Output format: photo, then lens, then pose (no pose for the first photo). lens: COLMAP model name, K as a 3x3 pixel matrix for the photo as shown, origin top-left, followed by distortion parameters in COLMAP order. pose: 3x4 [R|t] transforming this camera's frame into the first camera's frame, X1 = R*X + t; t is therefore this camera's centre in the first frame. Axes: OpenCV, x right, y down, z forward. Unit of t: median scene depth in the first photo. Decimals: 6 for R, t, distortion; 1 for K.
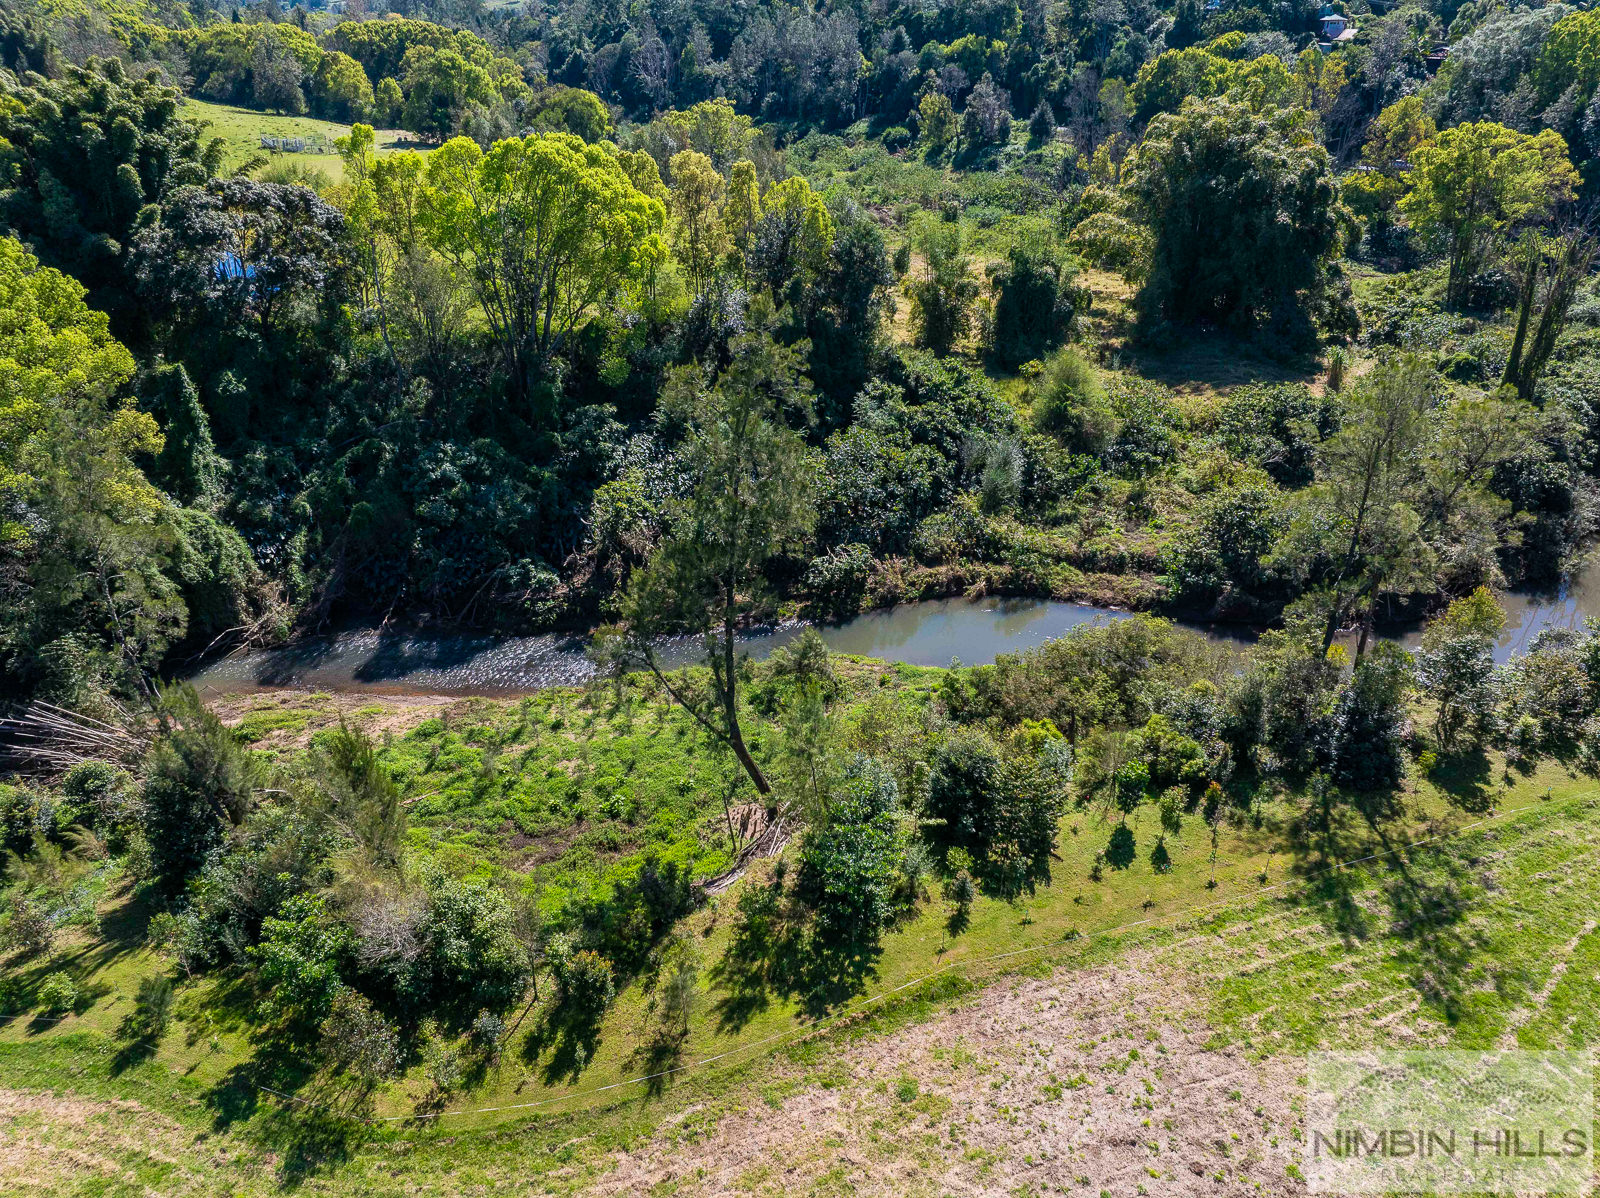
lens RADIAL K [[1129.5, 0, 800.0], [0, 1129.5, 601.5], [0, 0, 1]] dist [-0.043433, 0.013092]
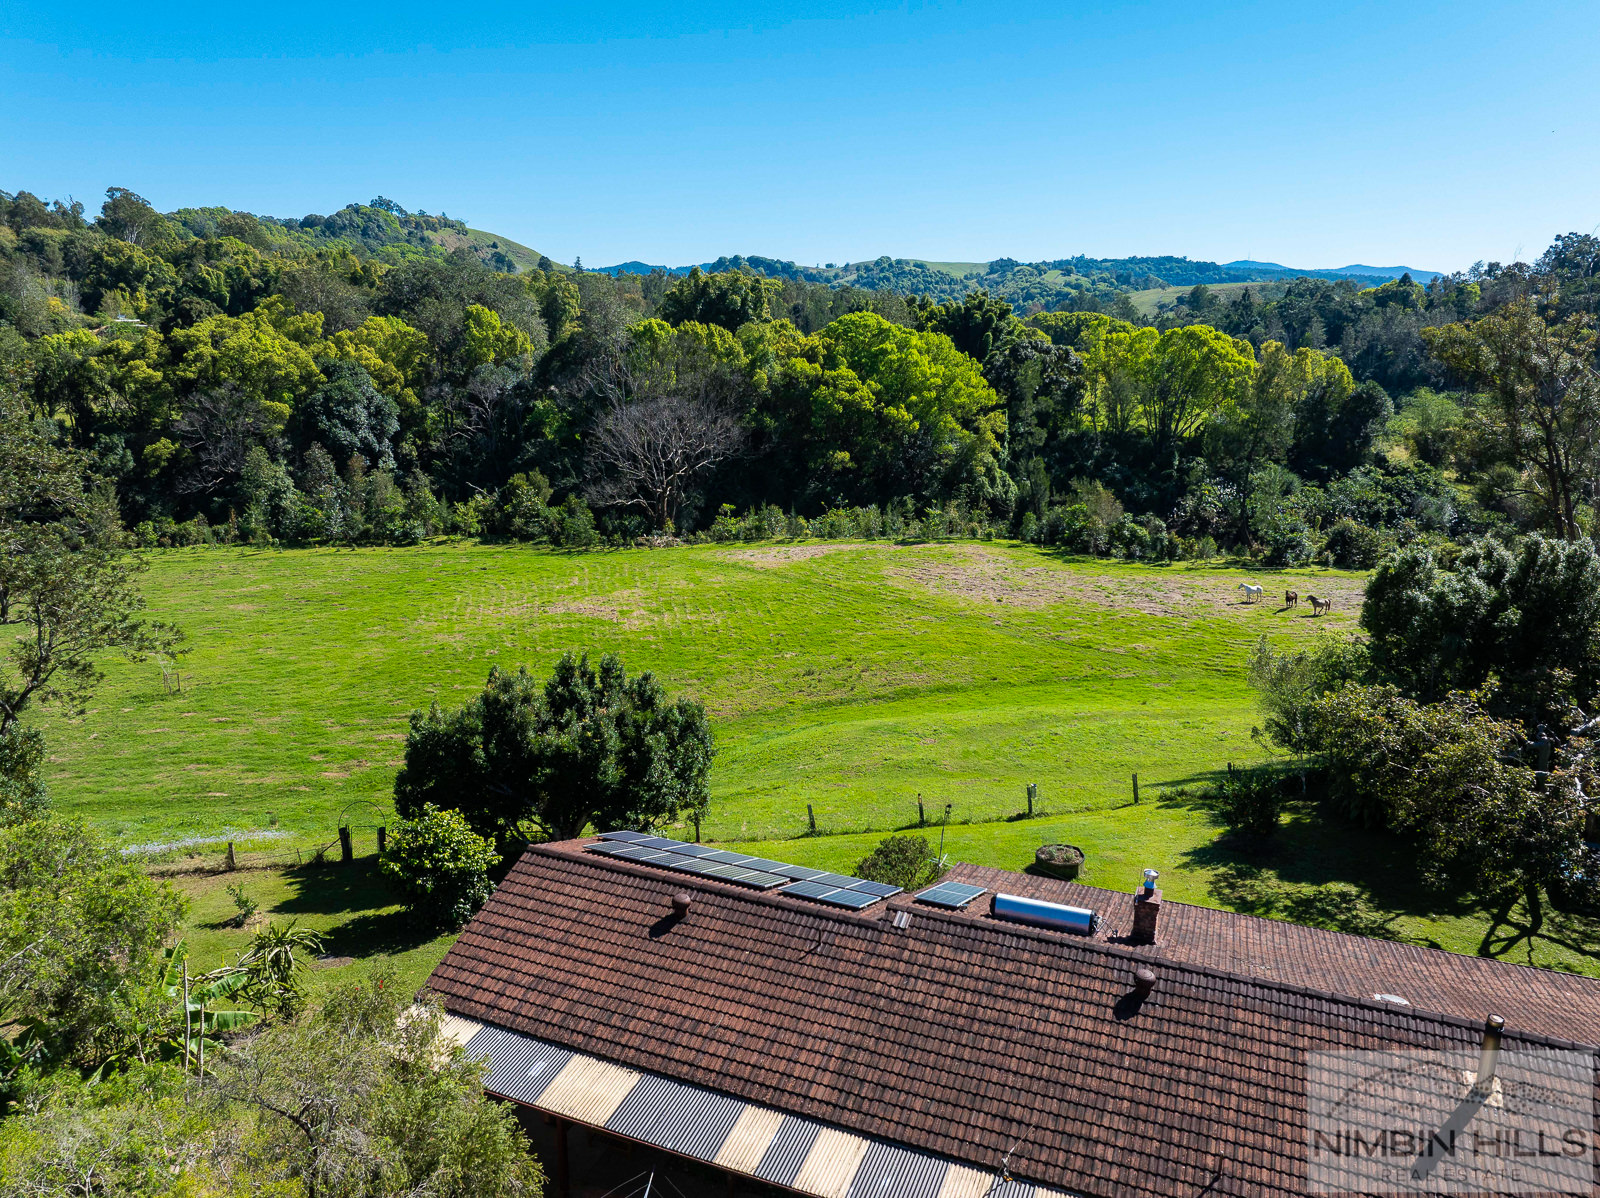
lens RADIAL K [[1129.5, 0, 798.1], [0, 1129.5, 597.2], [0, 0, 1]] dist [-0.043433, 0.013092]
pose [[0.868129, 0.123502, -0.480727, 0.165625], [-0.241884, 0.951021, -0.192486, 0.559100], [0.433409, 0.283383, 0.855483, -0.813994]]
